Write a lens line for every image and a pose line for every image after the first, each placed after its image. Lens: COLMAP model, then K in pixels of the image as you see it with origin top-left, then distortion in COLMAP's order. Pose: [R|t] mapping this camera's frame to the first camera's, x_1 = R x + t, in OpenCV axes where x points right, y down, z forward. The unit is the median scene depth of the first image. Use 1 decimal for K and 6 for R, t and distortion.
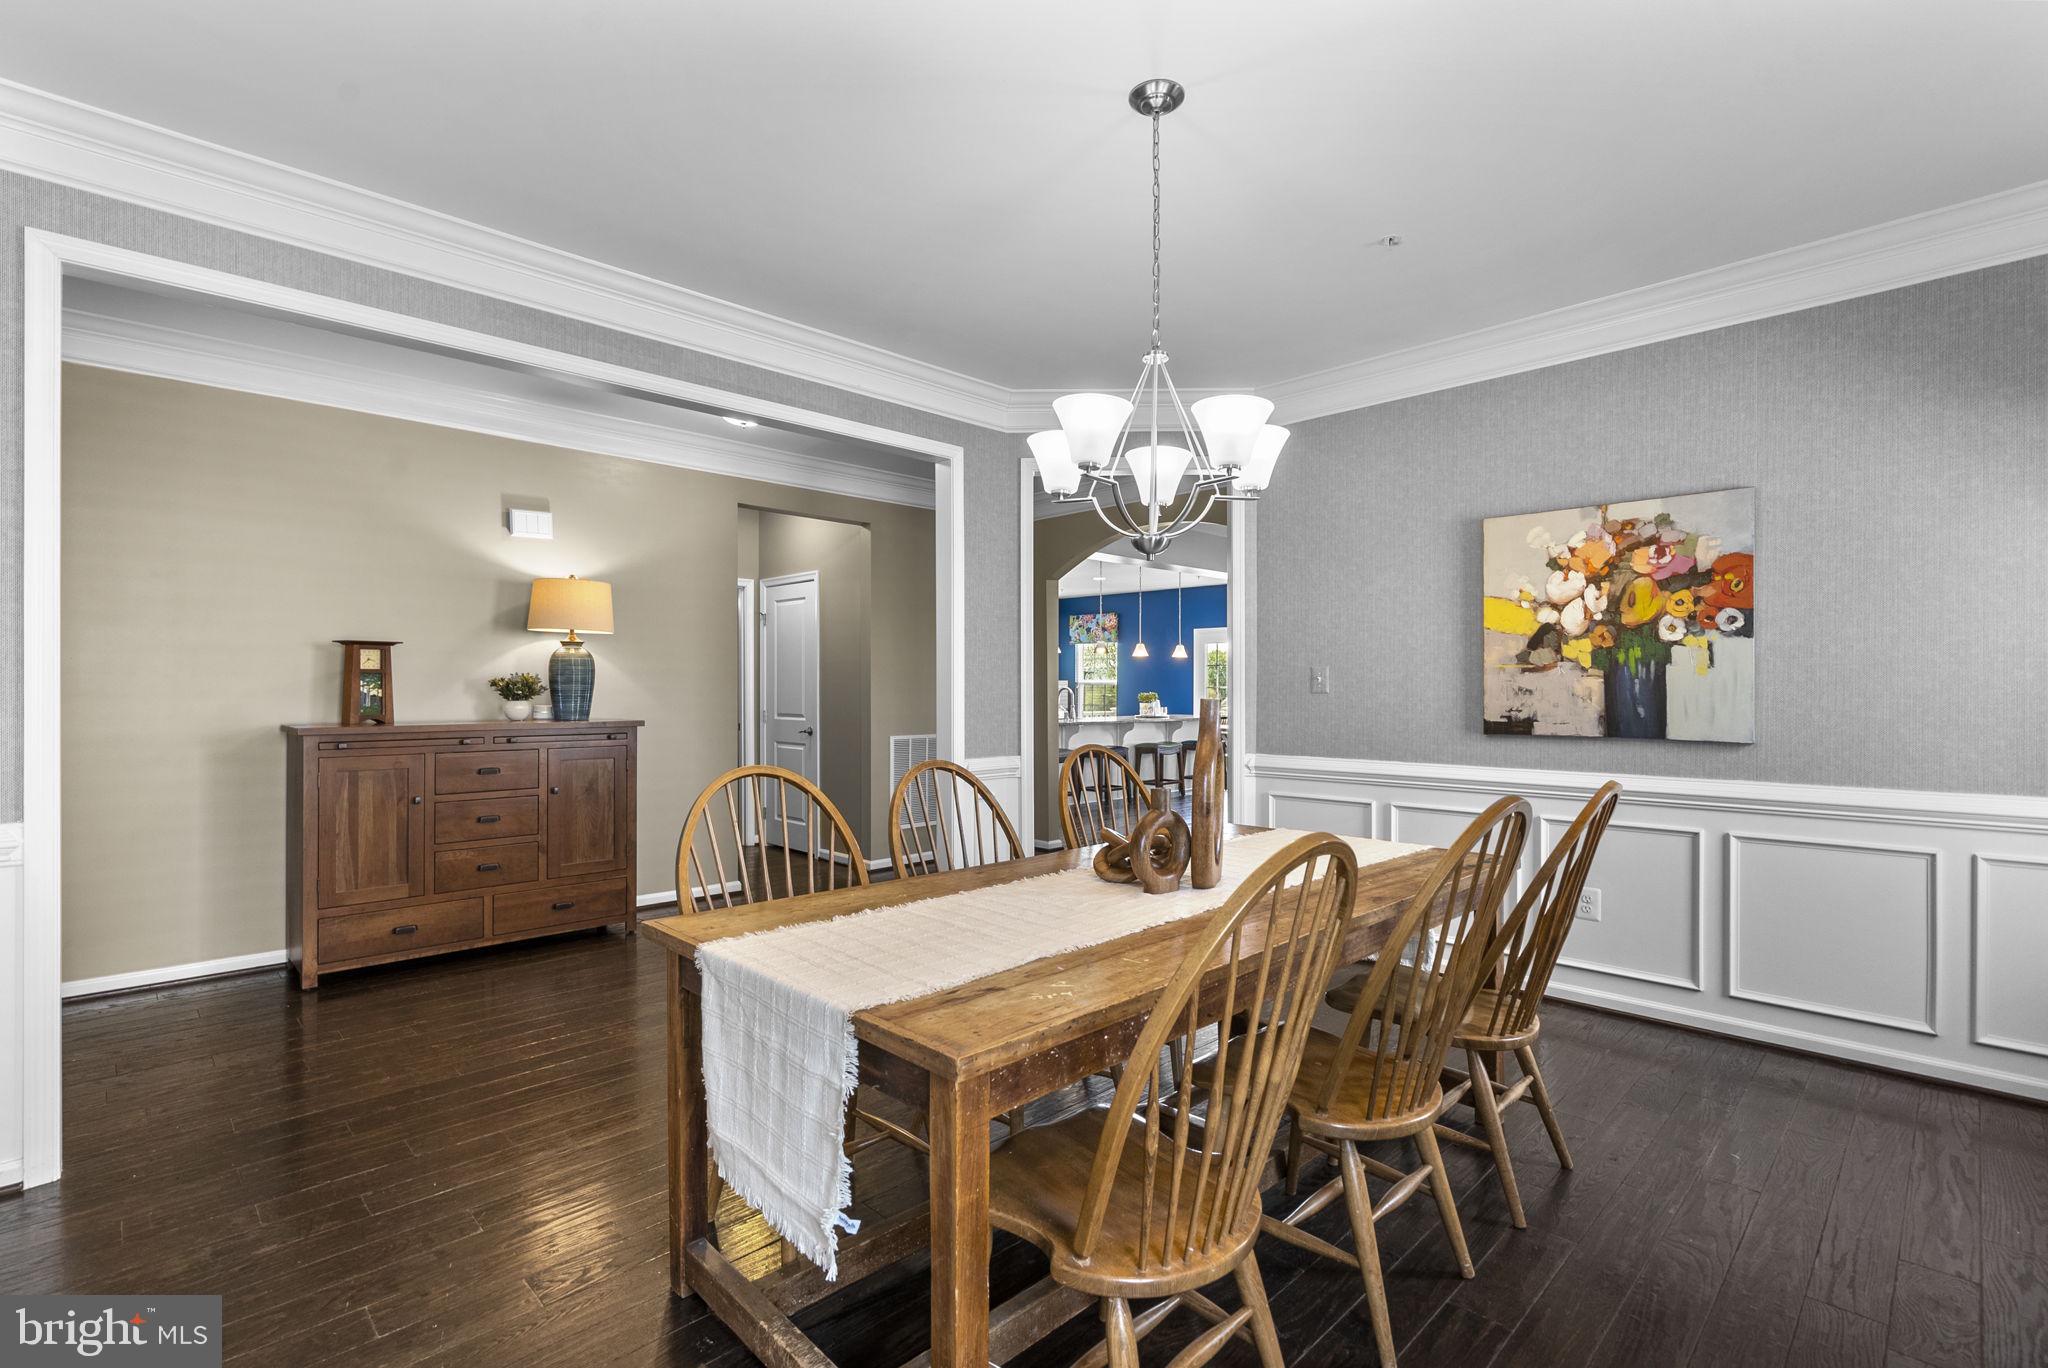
lens RADIAL K [[944.6, 0, 1031.5], [0, 944.6, 696.9], [0, 0, 1]] dist [-0.002251, 0.000231]
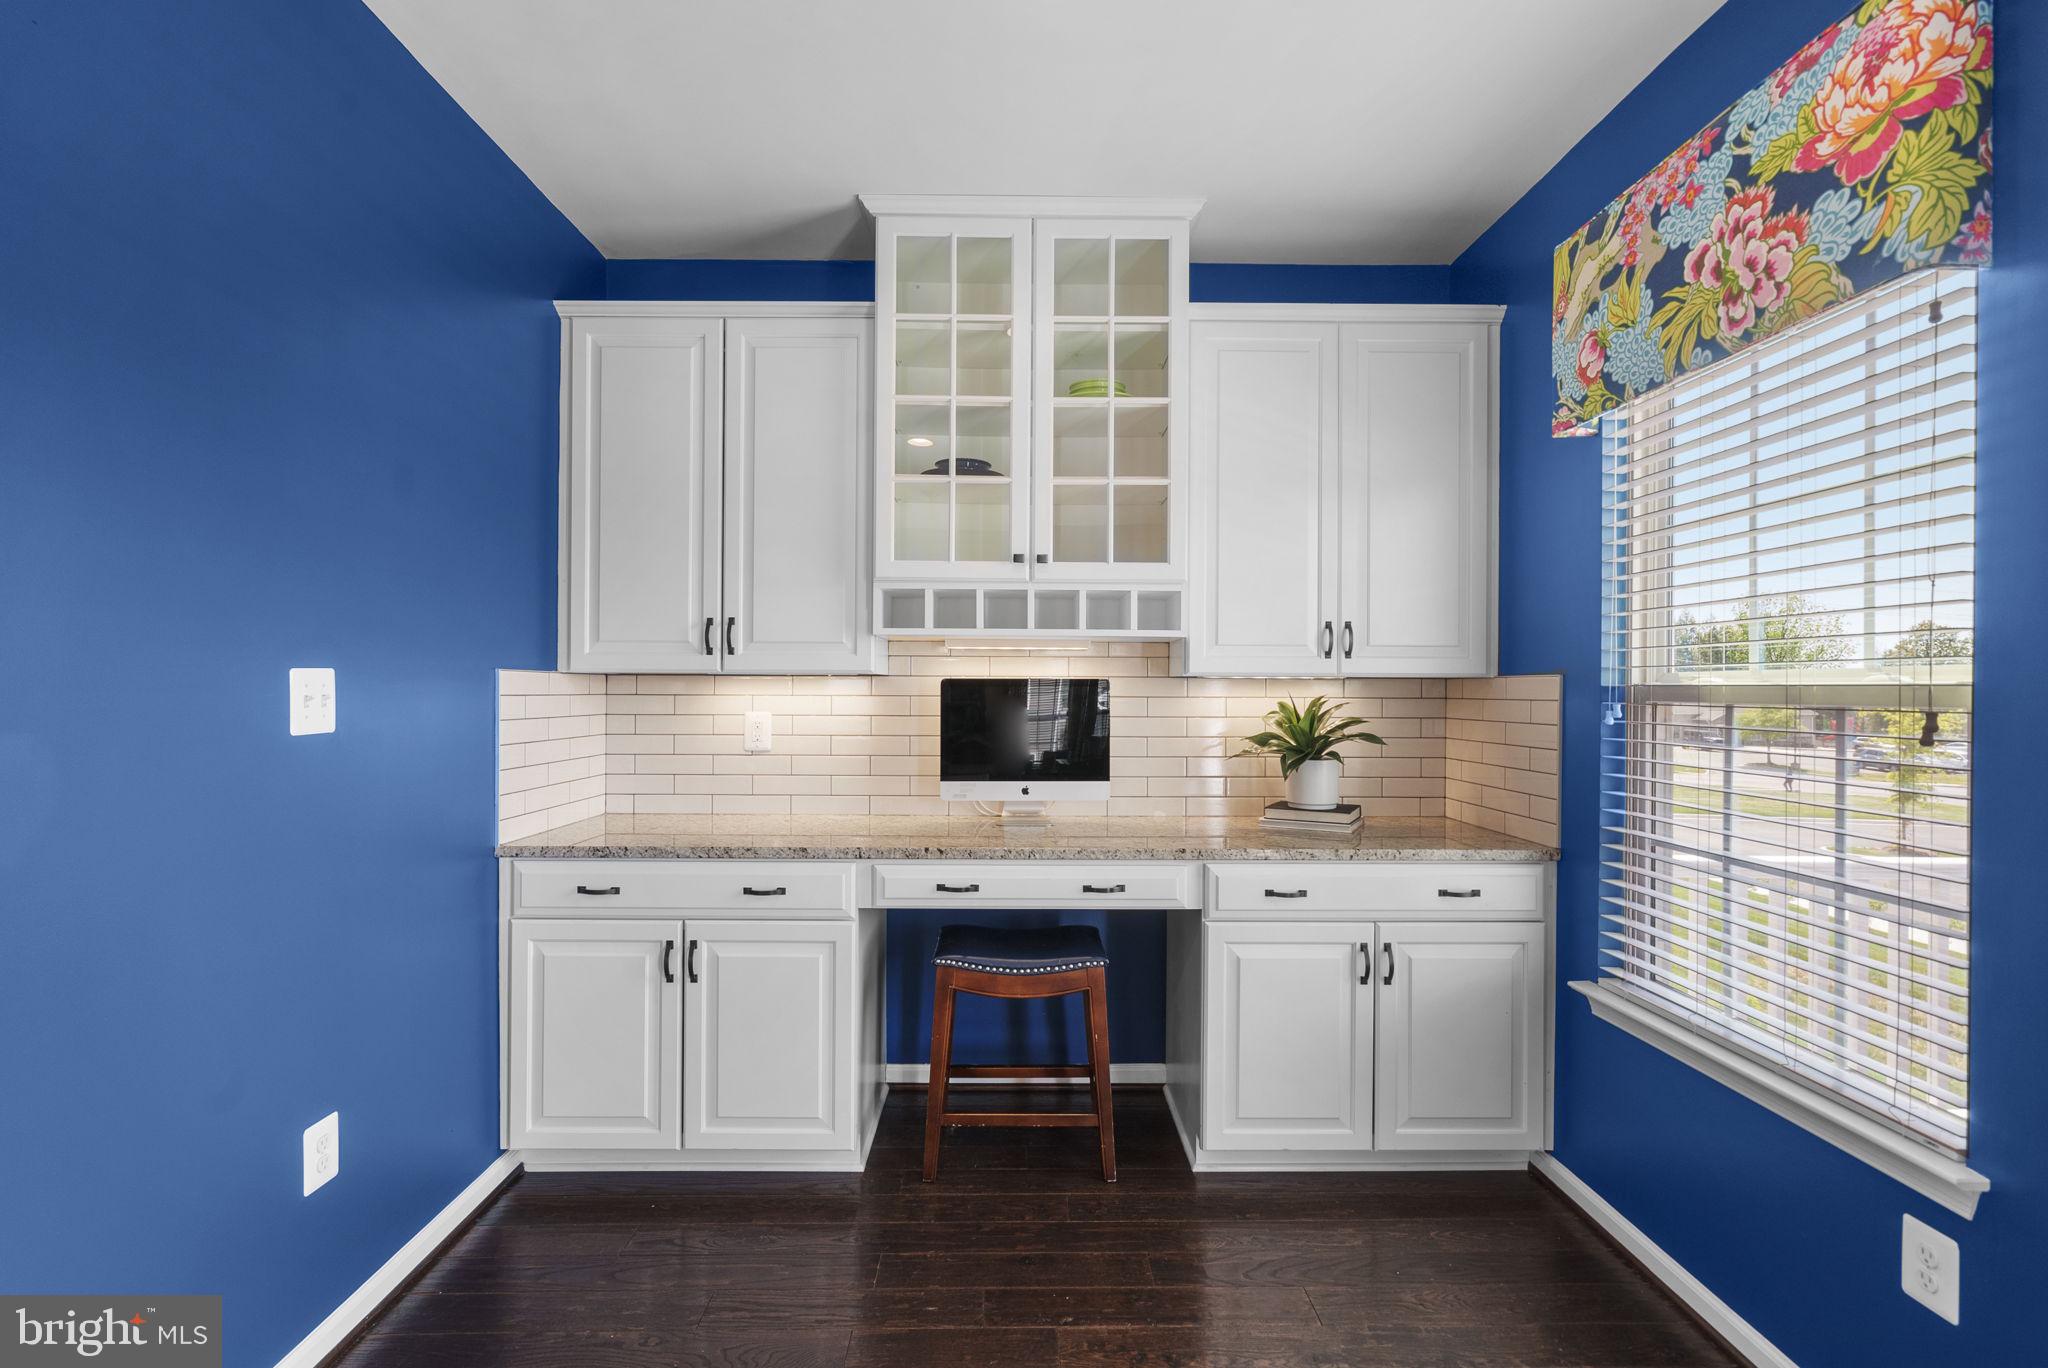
lens RADIAL K [[936.3, 0, 1008.4], [0, 936.3, 686.9], [0, 0, 1]] dist [-0.015763, 0.000000]
pose [[0.715947, 0.000804, -0.698154, 0.084874], [-0.012647, 0.999850, -0.011818, -0.013692], [0.698040, 0.017291, 0.715850, 0.867567]]
